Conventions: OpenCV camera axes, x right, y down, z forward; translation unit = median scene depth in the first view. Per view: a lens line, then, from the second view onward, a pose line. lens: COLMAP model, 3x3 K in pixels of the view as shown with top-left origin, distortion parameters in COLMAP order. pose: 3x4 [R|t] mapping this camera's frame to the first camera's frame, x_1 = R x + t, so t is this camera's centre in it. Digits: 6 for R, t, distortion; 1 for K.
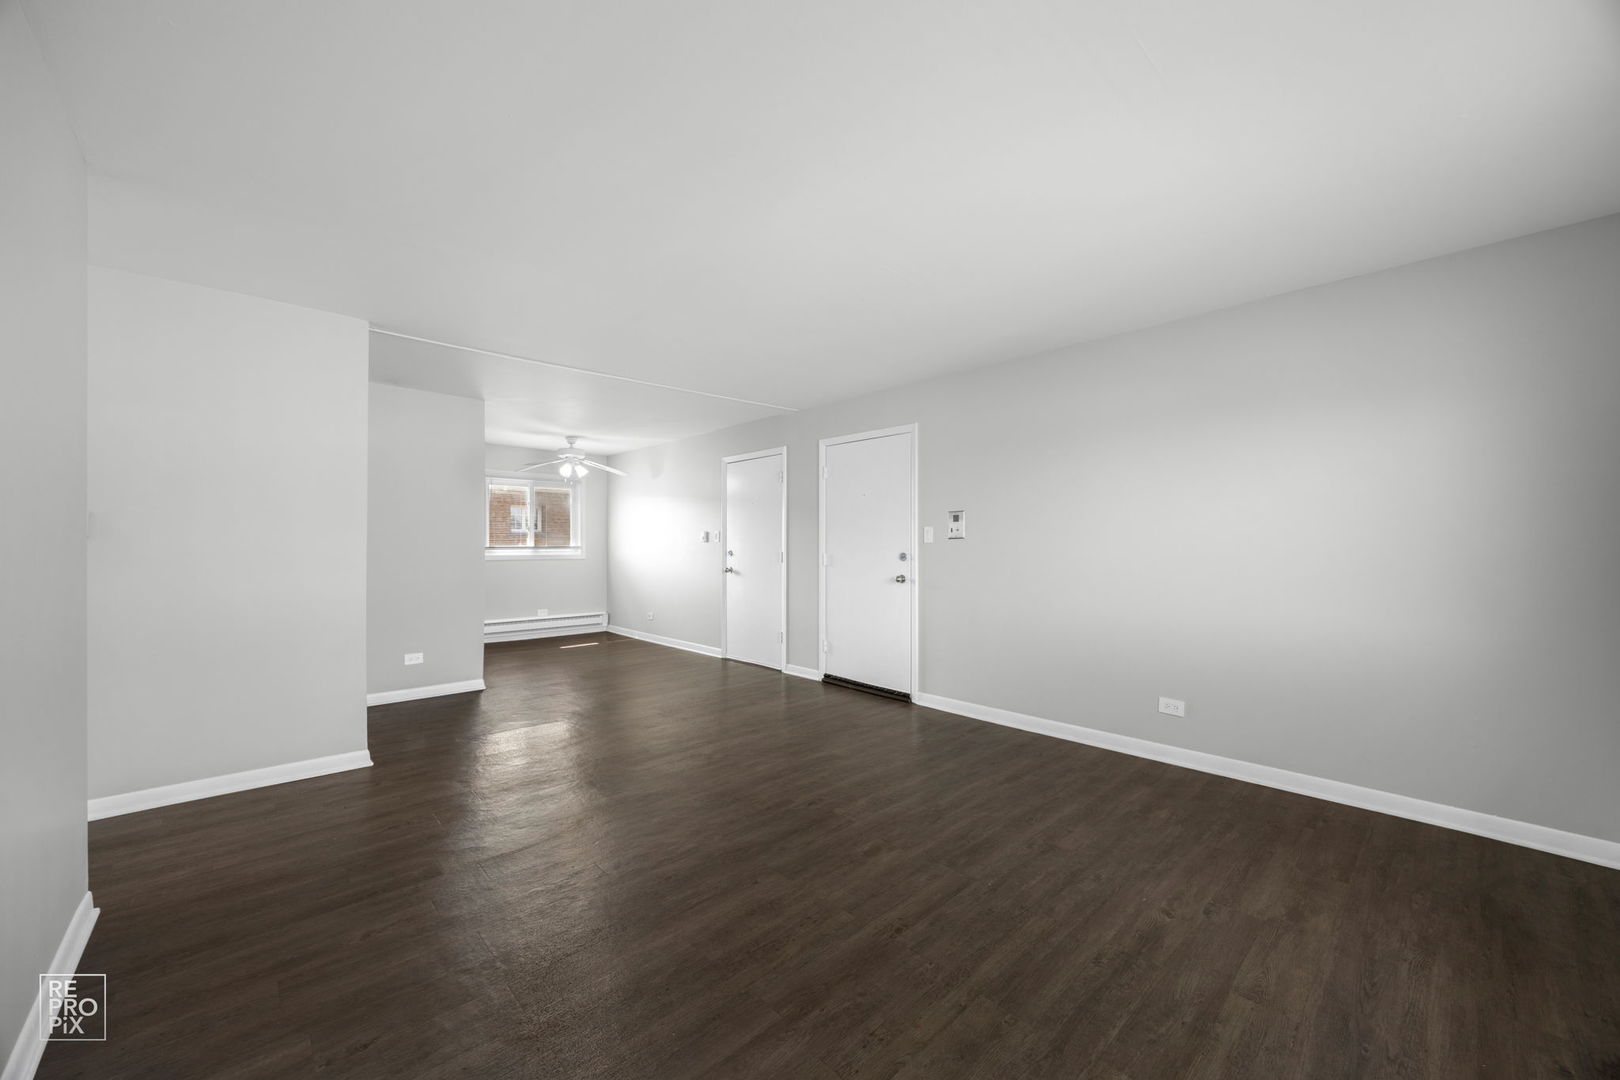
lens RADIAL K [[618.2, 0, 799.5], [0, 618.2, 539.1], [0, 0, 1]] dist [-0.002857, 0.000504]
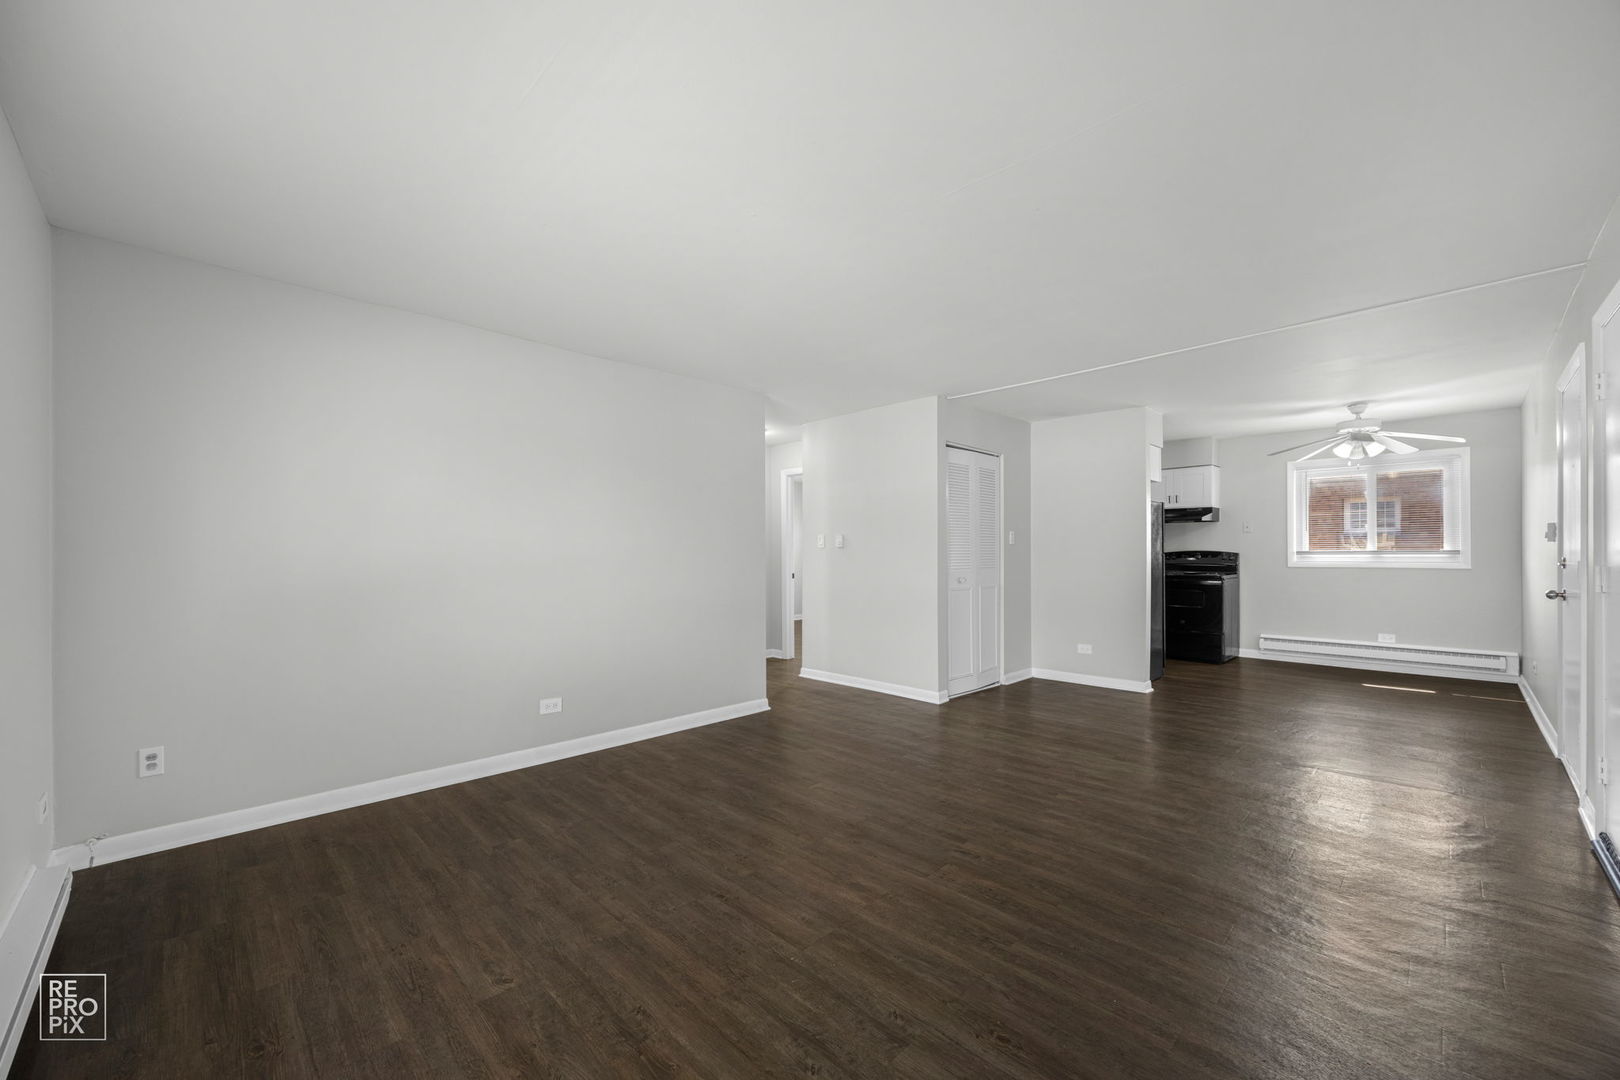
lens RADIAL K [[618.2, 0, 809.4], [0, 618.2, 554.5], [0, 0, 1]] dist [-0.002857, 0.000504]
pose [[0.043033, 0.004835, -0.999062, 0.566013], [0.015680, 0.999862, 0.005515, 0.003246], [0.998951, -0.015902, 0.042951, 0.493110]]
